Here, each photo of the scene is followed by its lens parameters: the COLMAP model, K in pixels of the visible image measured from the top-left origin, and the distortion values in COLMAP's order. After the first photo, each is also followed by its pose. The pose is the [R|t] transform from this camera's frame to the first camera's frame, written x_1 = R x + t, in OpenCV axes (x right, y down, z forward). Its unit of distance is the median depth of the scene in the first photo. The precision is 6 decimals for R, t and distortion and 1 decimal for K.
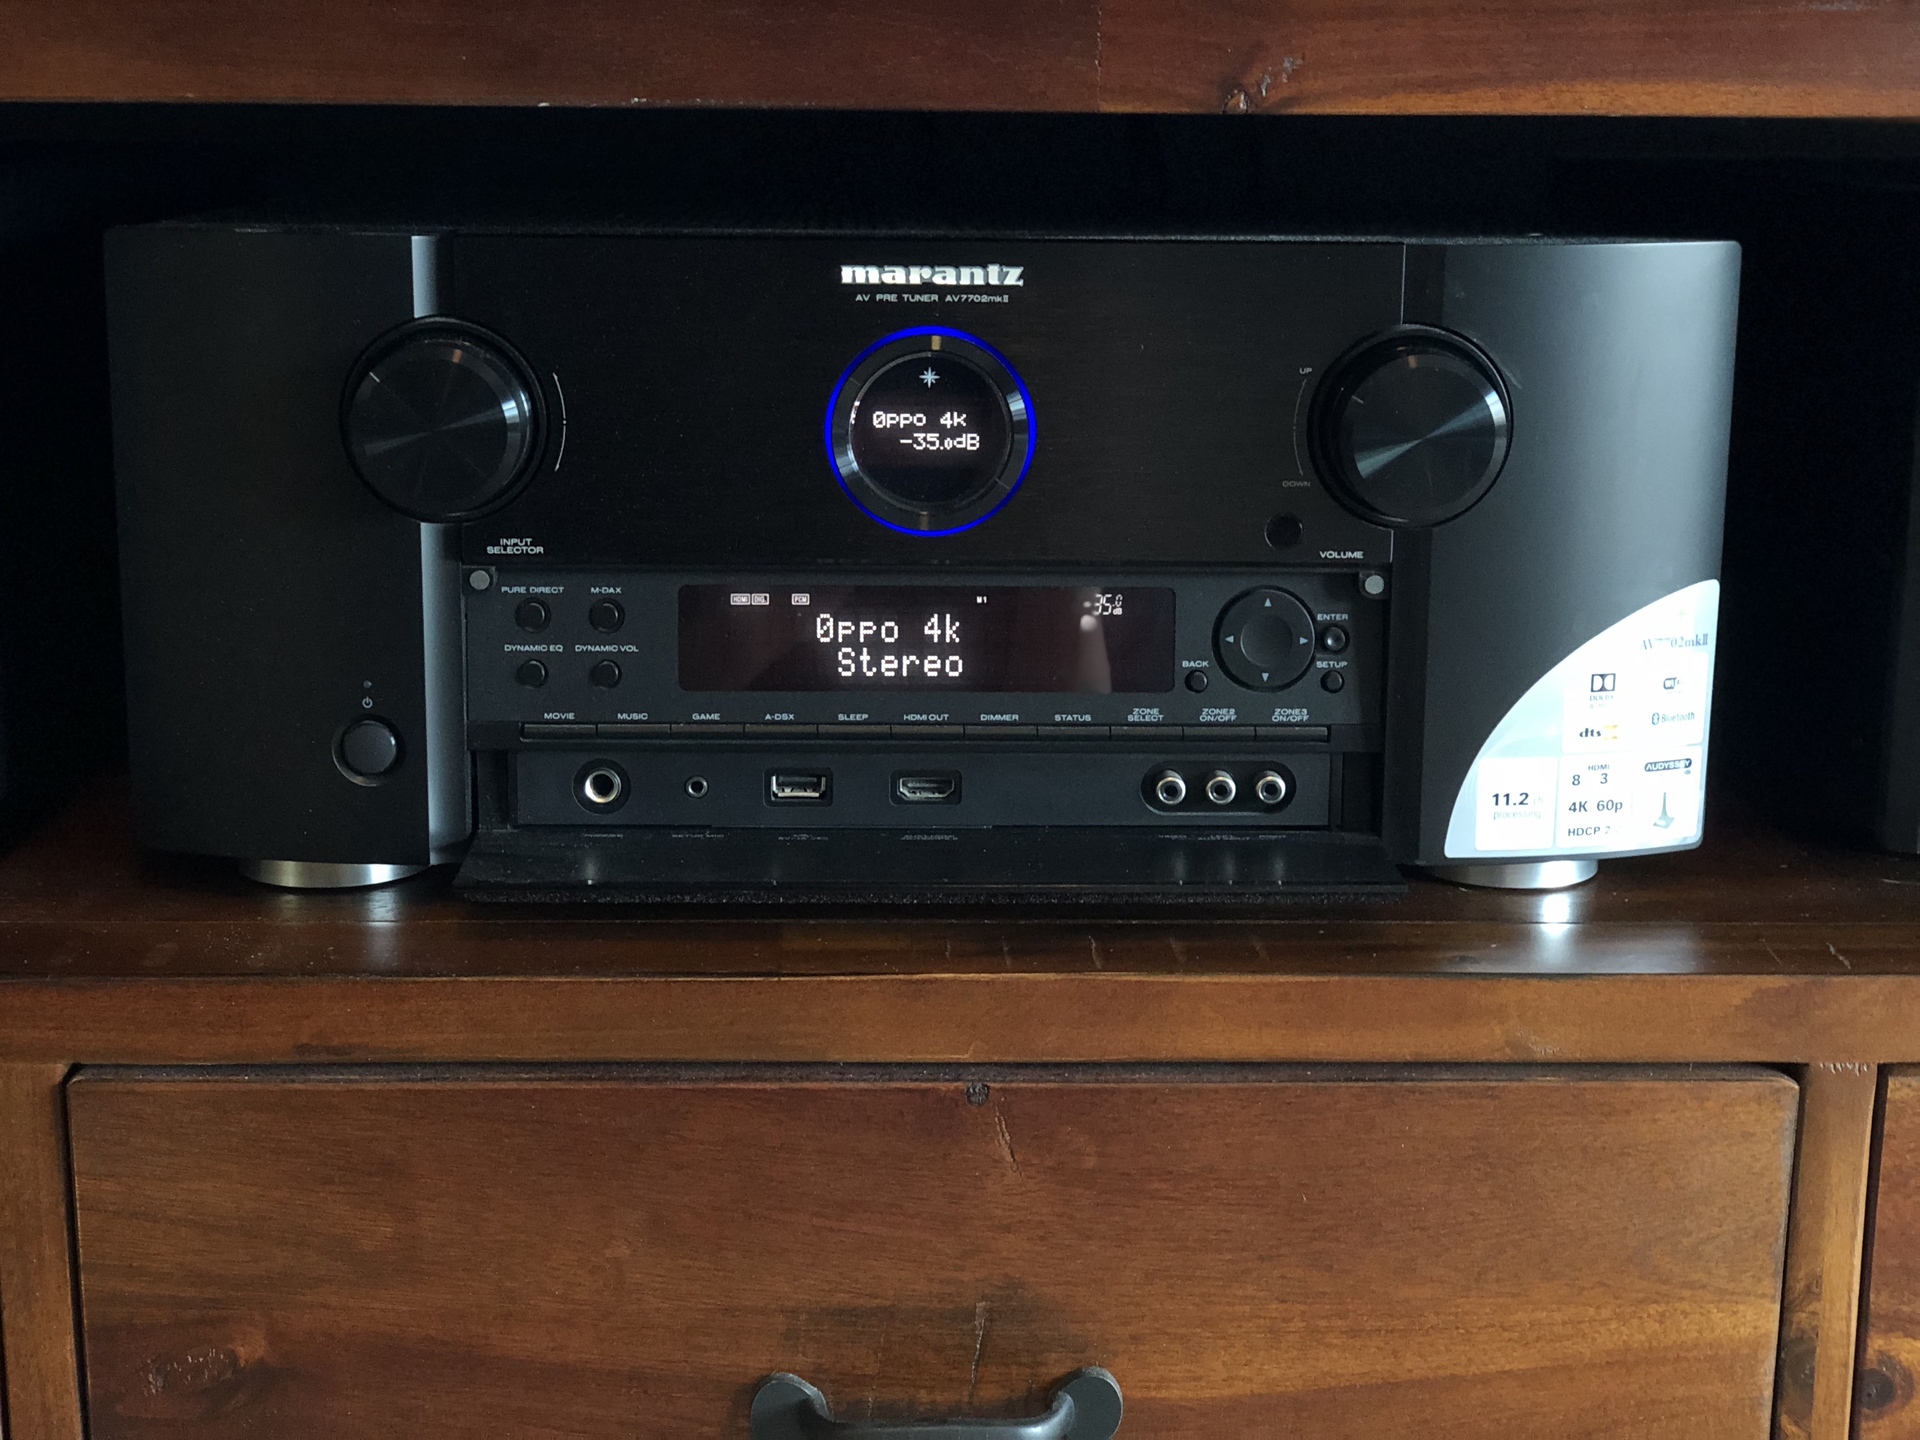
lens RADIAL K [[2889.5, 0, 960.0], [0, 2889.5, 720.0], [0, 0, 1]] dist [0.125278, -0.653217]
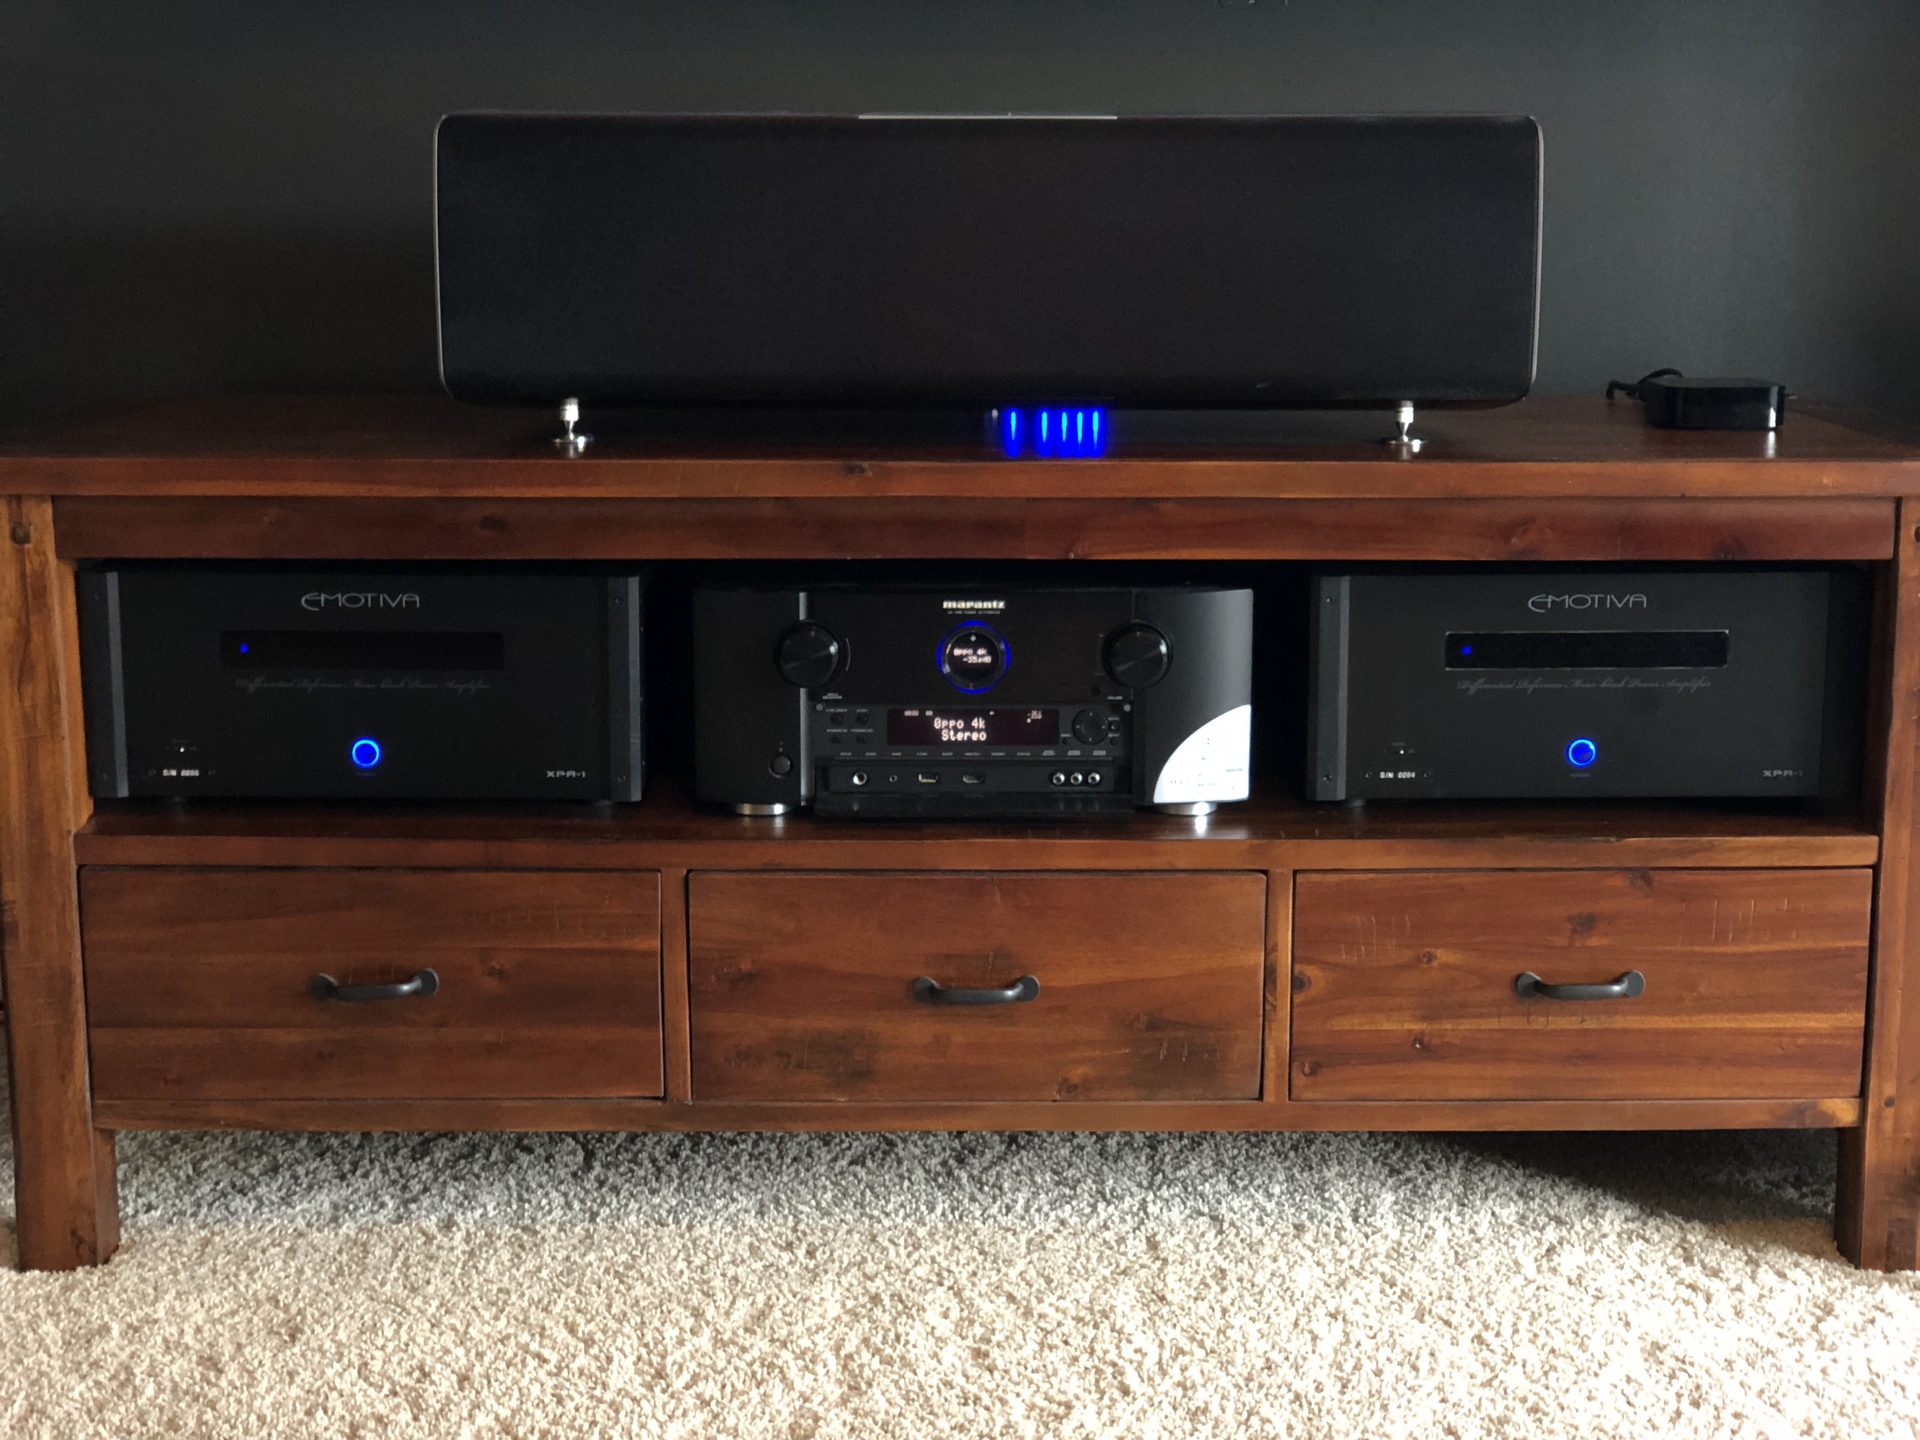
lens RADIAL K [[2889.5, 0, 960.0], [0, 2889.5, 720.0], [0, 0, 1]] dist [0.125278, -0.653217]
pose [[0.999490, -0.002905, -0.031790, 0.068630], [0.002354, 0.999847, -0.017341, 0.015369], [0.031836, 0.017257, 0.999344, -1.921099]]
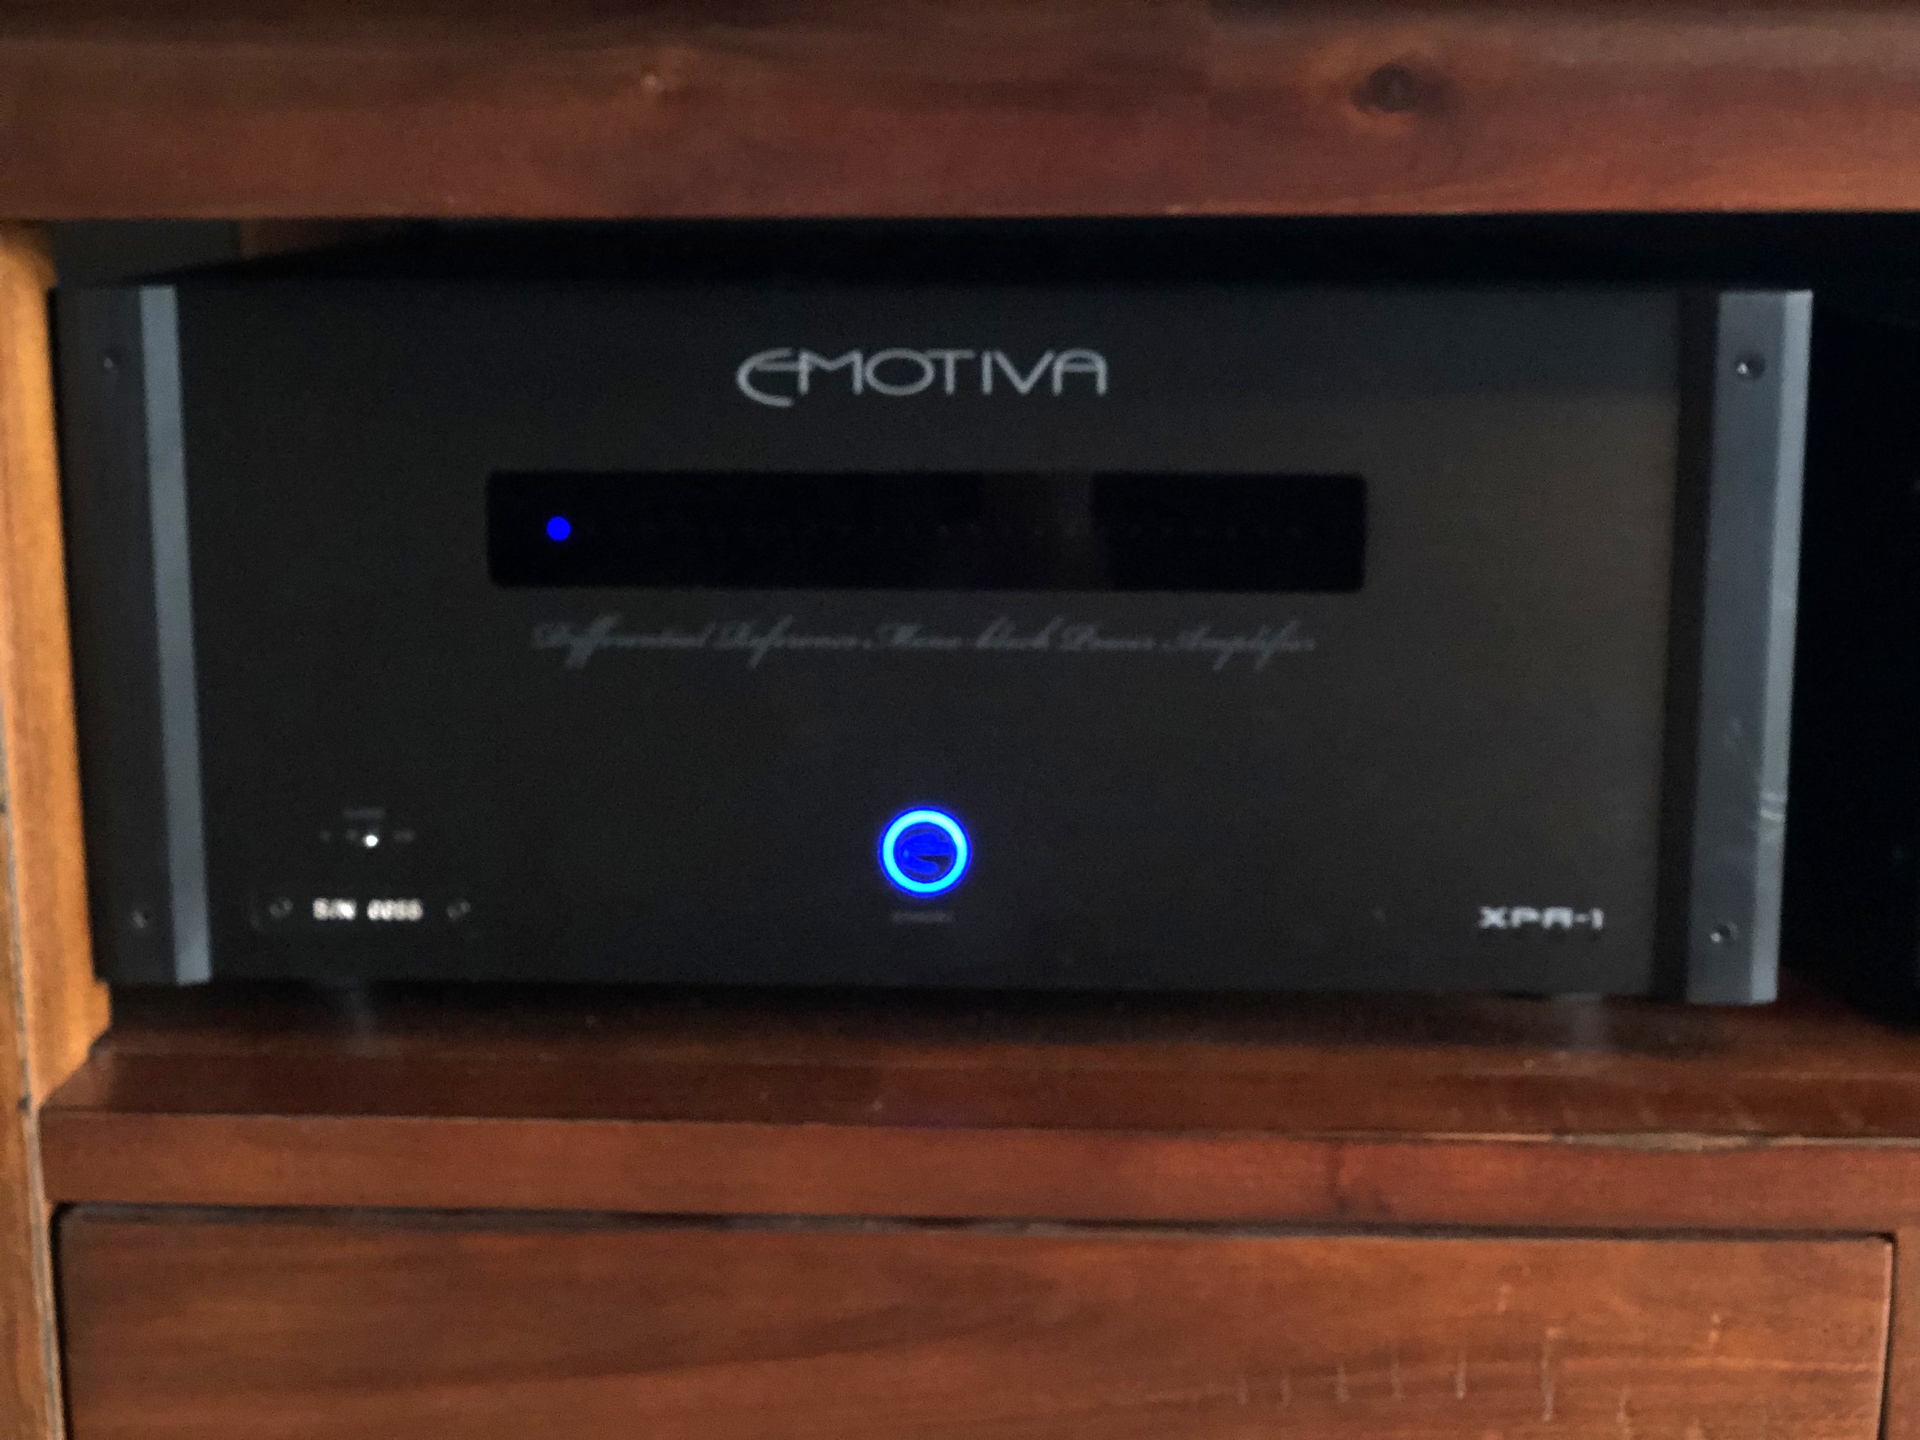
lens RADIAL K [[2919.1, 0, 960.0], [0, 2919.1, 720.0], [0, 0, 1]] dist [-0.215349, 1.136302]
pose [[0.996717, -0.002562, -0.080923, -0.531899], [0.001285, 0.999874, -0.015825, -0.031103], [0.080953, 0.015669, 0.996595, 0.027474]]
